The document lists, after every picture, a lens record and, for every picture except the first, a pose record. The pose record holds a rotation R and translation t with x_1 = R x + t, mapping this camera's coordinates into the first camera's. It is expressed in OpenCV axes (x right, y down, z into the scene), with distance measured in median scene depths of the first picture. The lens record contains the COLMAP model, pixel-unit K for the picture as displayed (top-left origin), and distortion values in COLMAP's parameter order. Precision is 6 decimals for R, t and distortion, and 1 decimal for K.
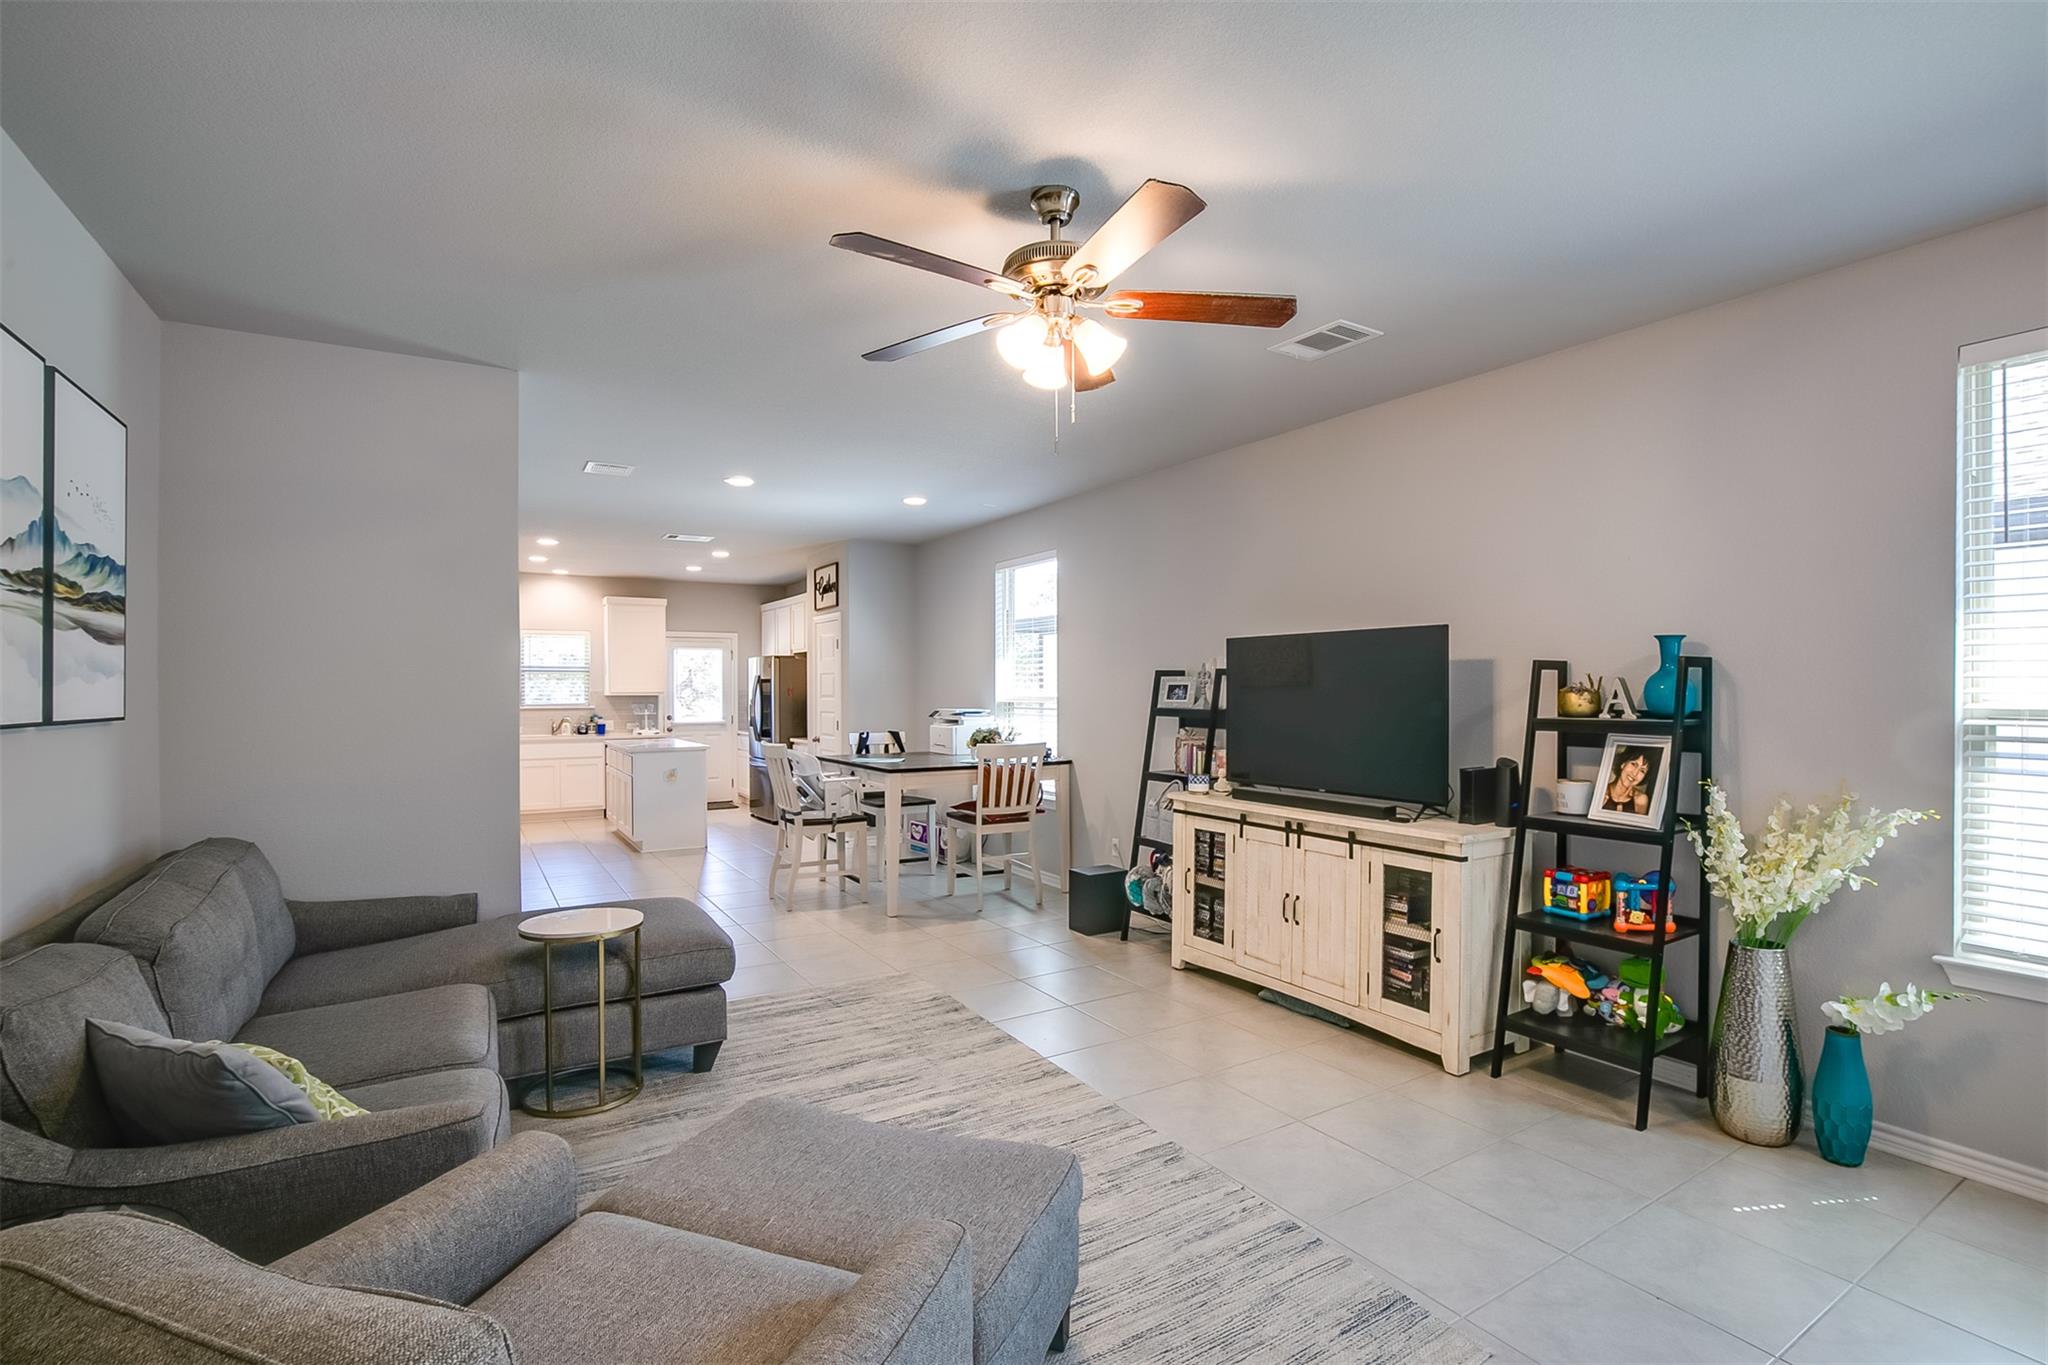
lens RADIAL K [[942.3, 0, 1026.9], [0, 942.3, 687.0], [0, 0, 1]] dist [-0.026165, 0.002514]
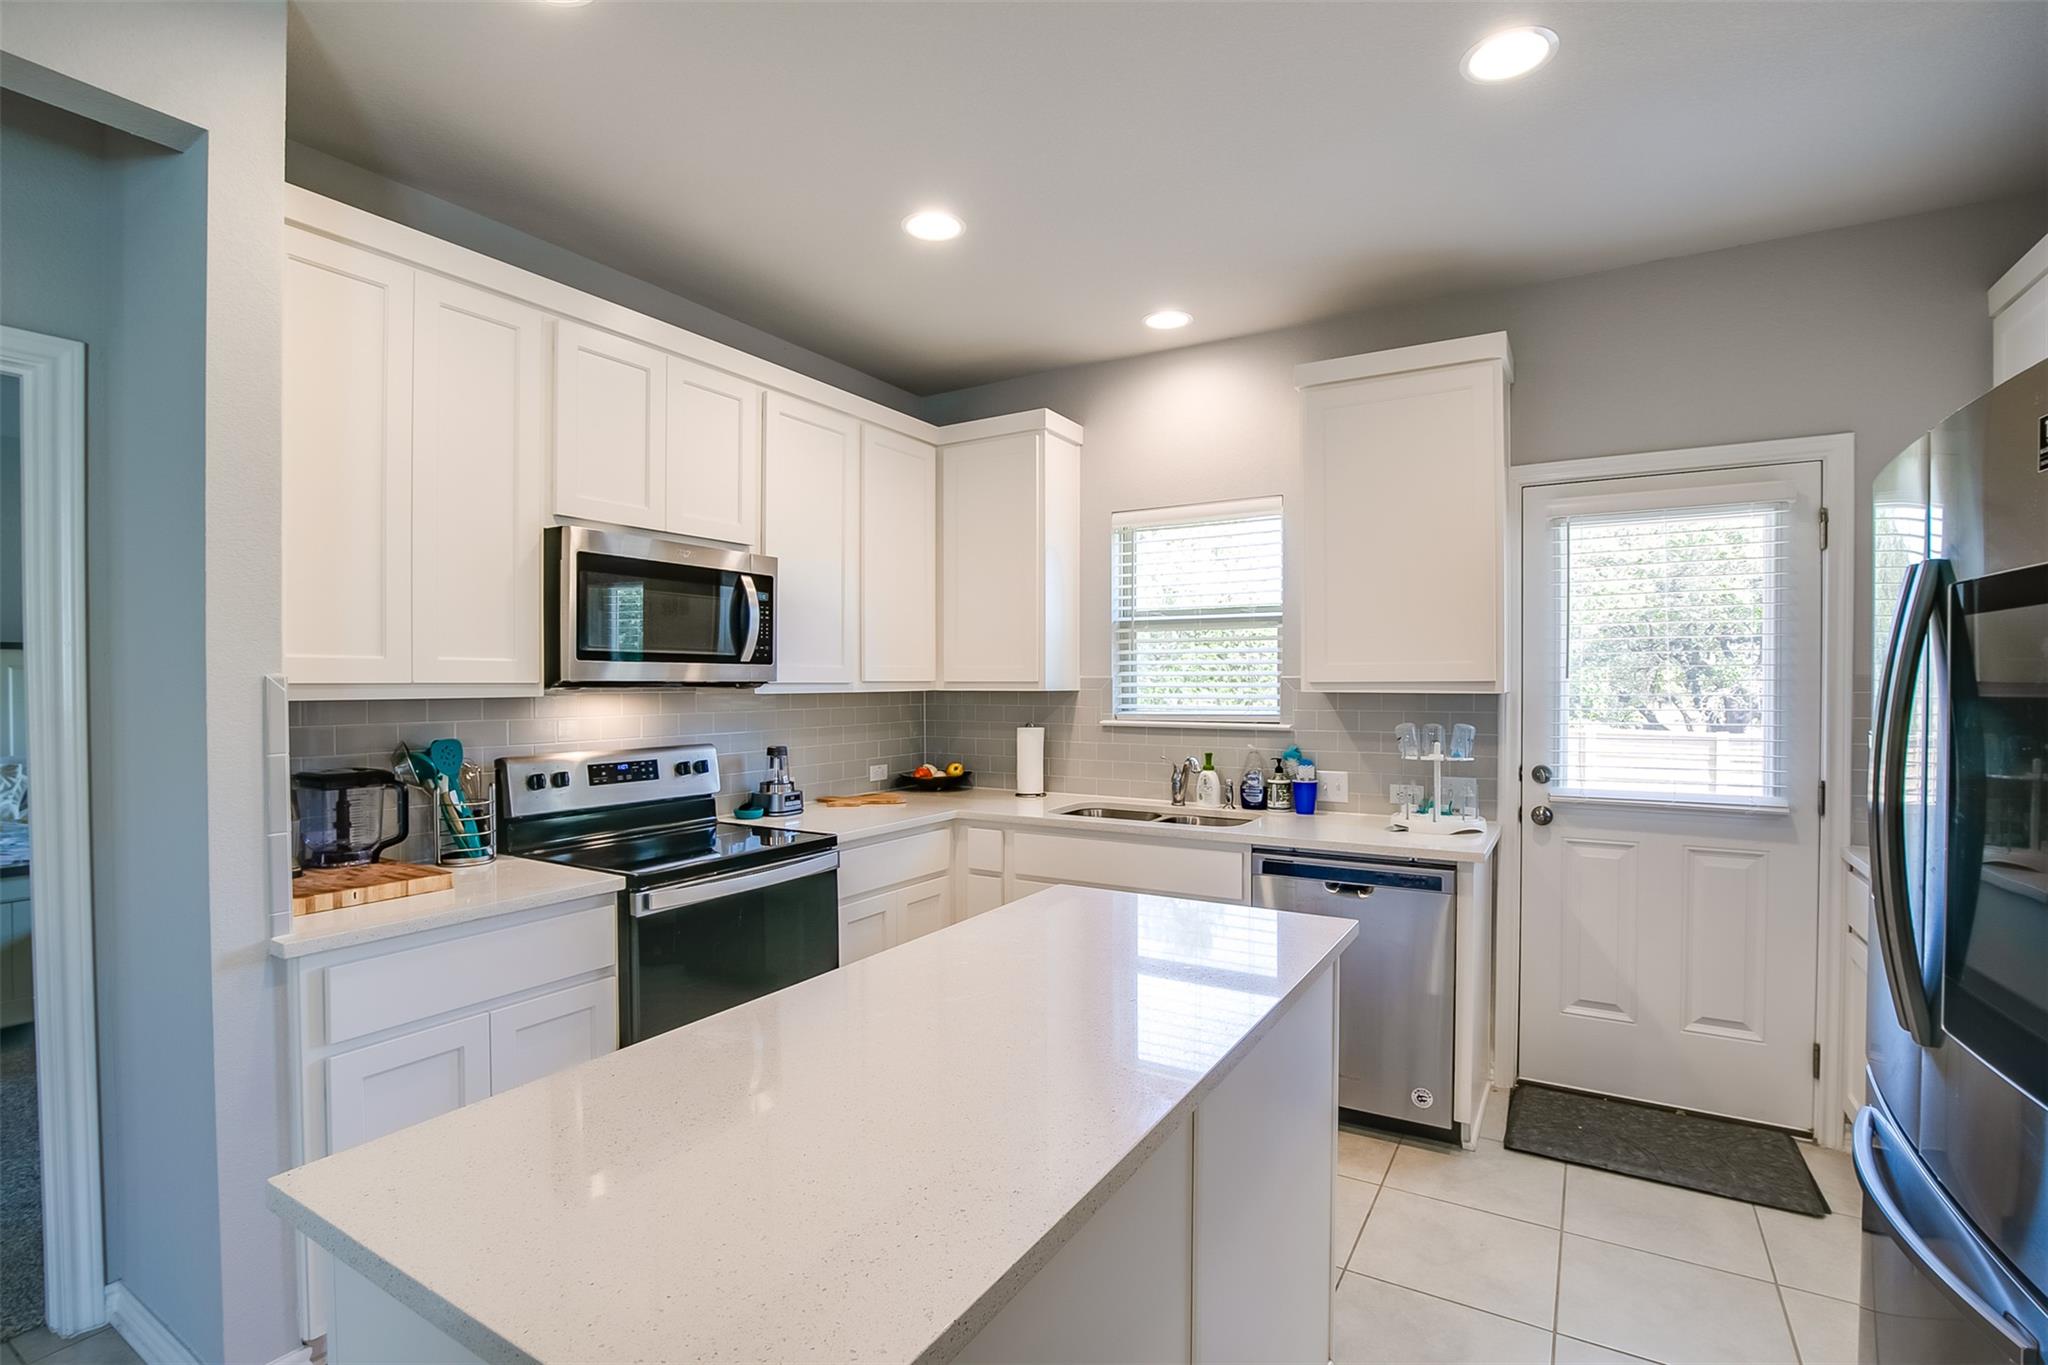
lens RADIAL K [[942.3, 0, 1004.8], [0, 942.3, 683.2], [0, 0, 1]] dist [-0.026165, 0.002514]
pose [[0.444456, 0.004395, -0.895790, -0.570622], [0.004572, 0.999964, 0.007175, 0.008580], [0.895789, -0.007284, 0.444420, 2.051708]]
